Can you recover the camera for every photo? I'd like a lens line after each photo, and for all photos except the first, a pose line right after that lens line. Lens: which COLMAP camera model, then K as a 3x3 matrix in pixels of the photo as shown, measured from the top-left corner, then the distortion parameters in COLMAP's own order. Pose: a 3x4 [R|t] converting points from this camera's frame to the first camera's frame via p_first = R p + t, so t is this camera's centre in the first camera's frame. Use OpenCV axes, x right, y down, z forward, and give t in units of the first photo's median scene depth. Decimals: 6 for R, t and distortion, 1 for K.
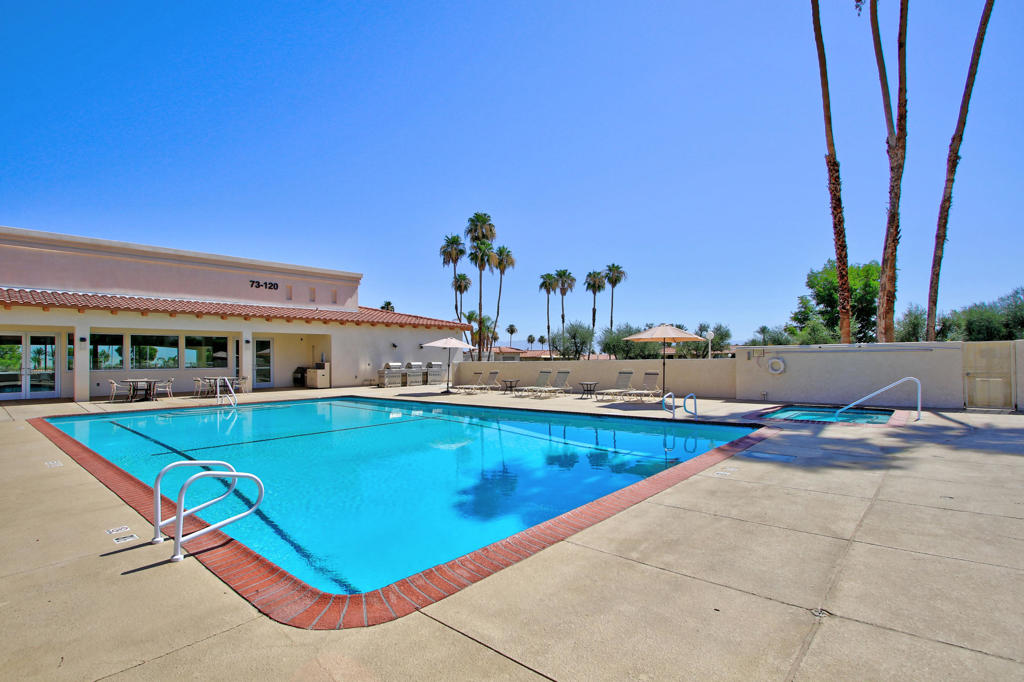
lens RADIAL K [[497.4, 0, 513.1], [0, 497.4, 344.8], [0, 0, 1]] dist [0.003402, 0.000260]
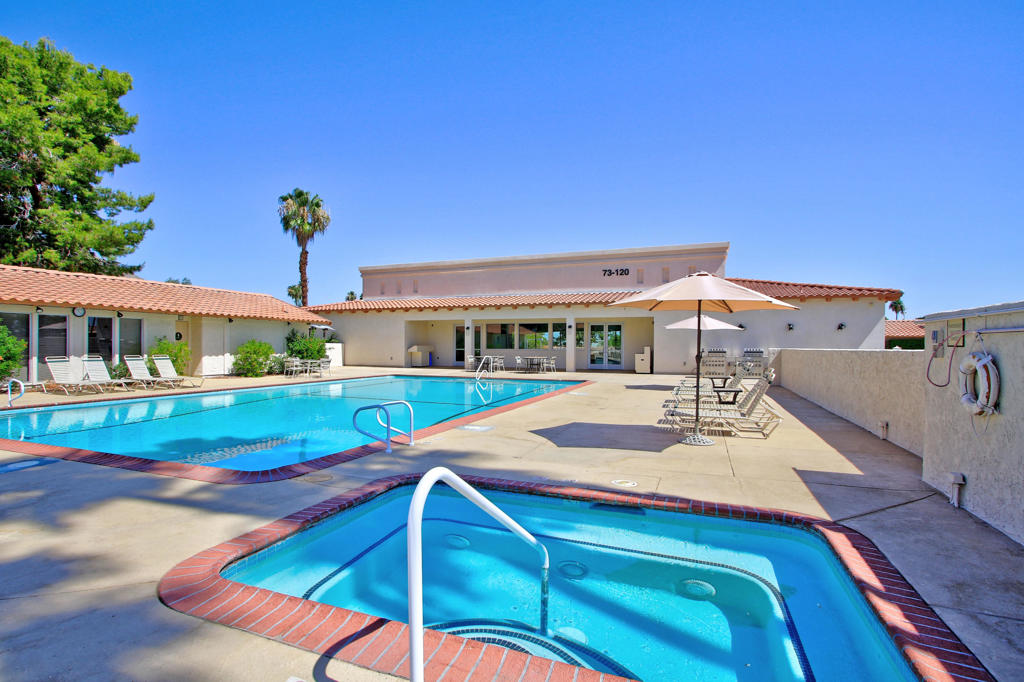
lens RADIAL K [[491.9, 0, 512.4], [0, 491.9, 343.8], [0, 0, 1]] dist [-0.001408, -0.000108]
pose [[0.372892, 0.009468, -0.927826, 0.394094], [0.020122, 0.999630, 0.018287, 0.008256], [0.927656, -0.025489, 0.372564, 0.407450]]
